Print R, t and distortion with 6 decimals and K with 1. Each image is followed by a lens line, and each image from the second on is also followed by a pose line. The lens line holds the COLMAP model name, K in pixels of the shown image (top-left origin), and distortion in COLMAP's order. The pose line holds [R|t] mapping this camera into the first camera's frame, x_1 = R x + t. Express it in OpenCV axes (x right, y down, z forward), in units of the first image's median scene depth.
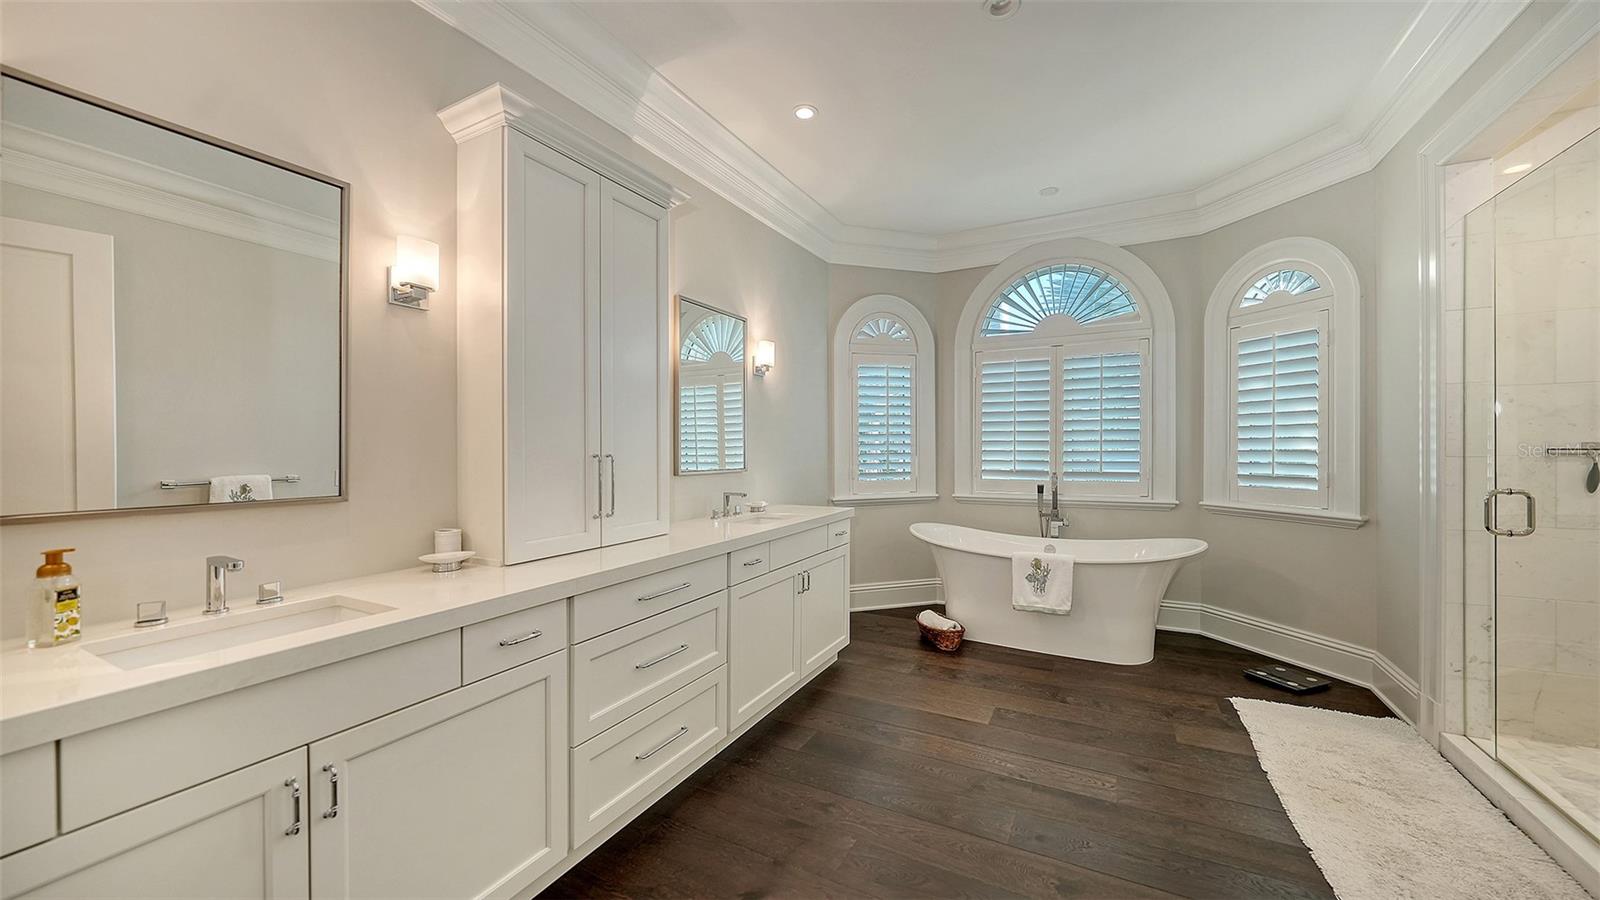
lens RADIAL K [[580.7, 0, 802.7], [0, 580.7, 441.8], [0, 0, 1]] dist [-0.001388, -0.000105]
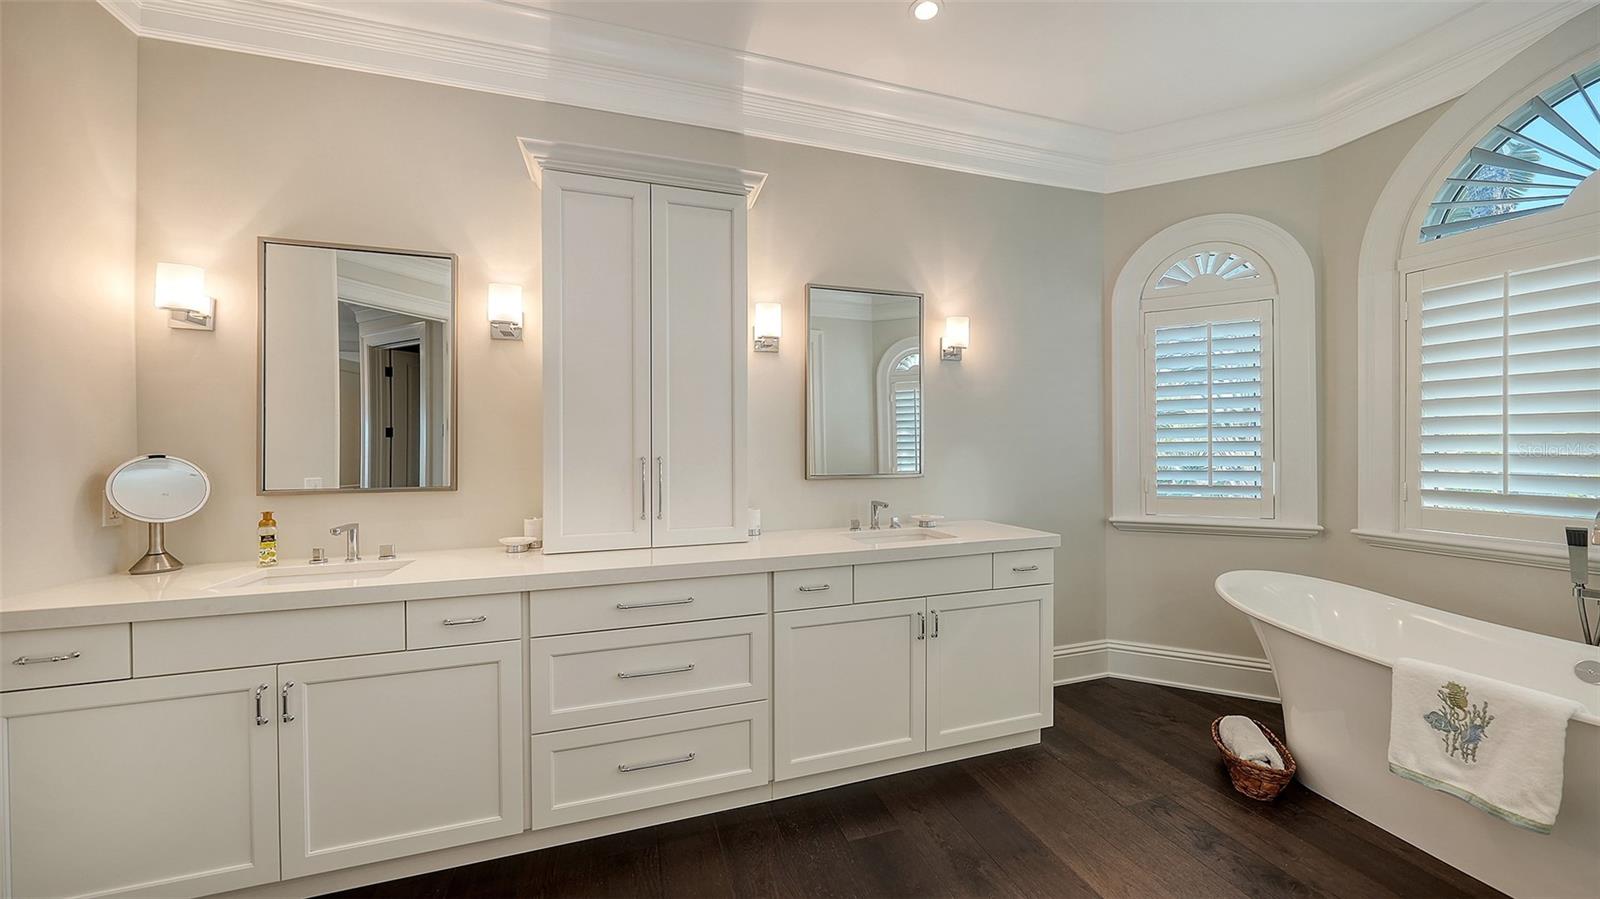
lens RADIAL K [[556.5, 0, 798.7], [0, 556.5, 441.1], [0, 0, 1]] dist [0.000831, -0.001819]
pose [[0.721022, -0.005766, -0.692888, 0.332635], [0.009222, 0.999957, 0.001276, -0.003161], [0.692851, -0.007310, 0.721044, 0.303314]]
